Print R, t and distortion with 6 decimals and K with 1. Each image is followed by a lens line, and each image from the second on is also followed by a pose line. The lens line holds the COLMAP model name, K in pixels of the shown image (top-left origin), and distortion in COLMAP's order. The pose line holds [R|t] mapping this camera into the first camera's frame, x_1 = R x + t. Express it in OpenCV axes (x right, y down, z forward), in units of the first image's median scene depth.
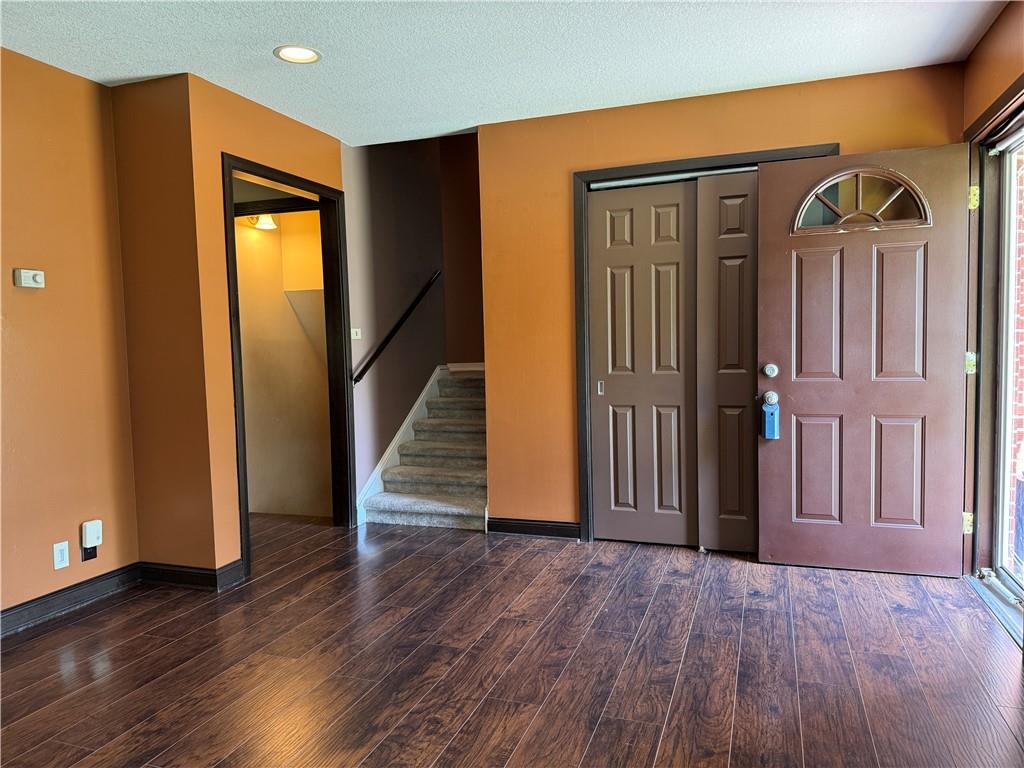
lens RADIAL K [[689.4, 0, 512.0], [0, 689.4, 384.0], [0, 0, 1]] dist [-0.000601, -0.034067]
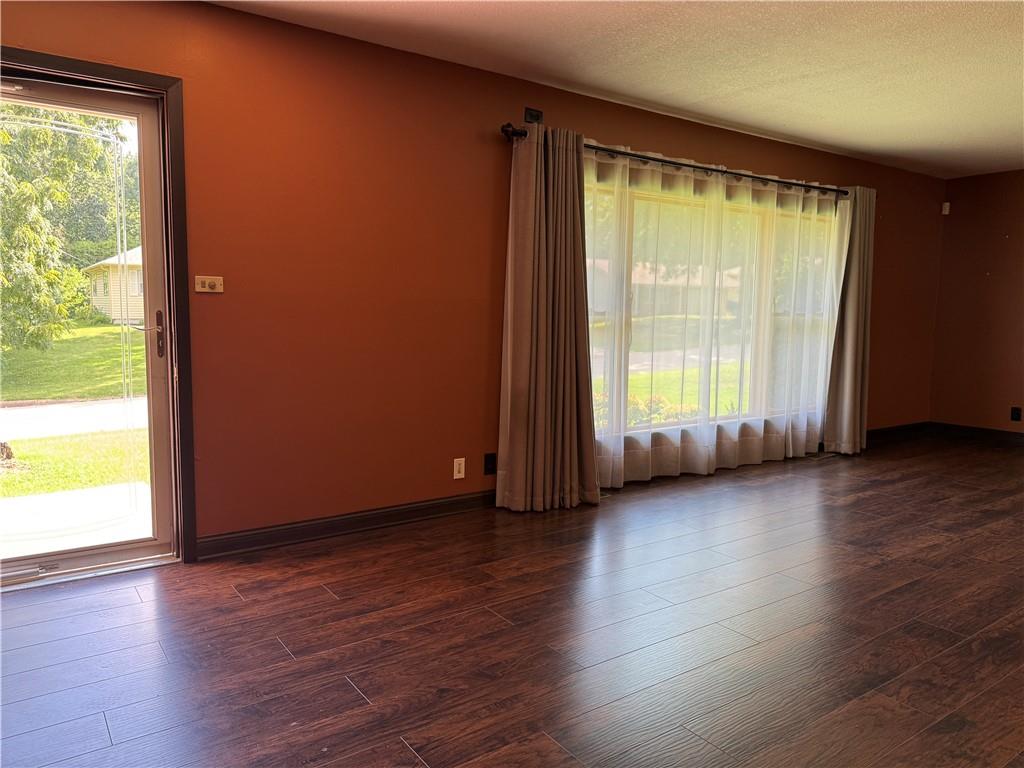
lens RADIAL K [[722.2, 0, 512.0], [0, 722.2, 384.0], [0, 0, 1]] dist [0.092352, -0.109058]
pose [[-0.816191, -0.049774, 0.575635, -0.484997], [0.036875, 0.989764, 0.137869, -0.080065], [-0.576605, 0.133754, -0.806001, 1.689175]]
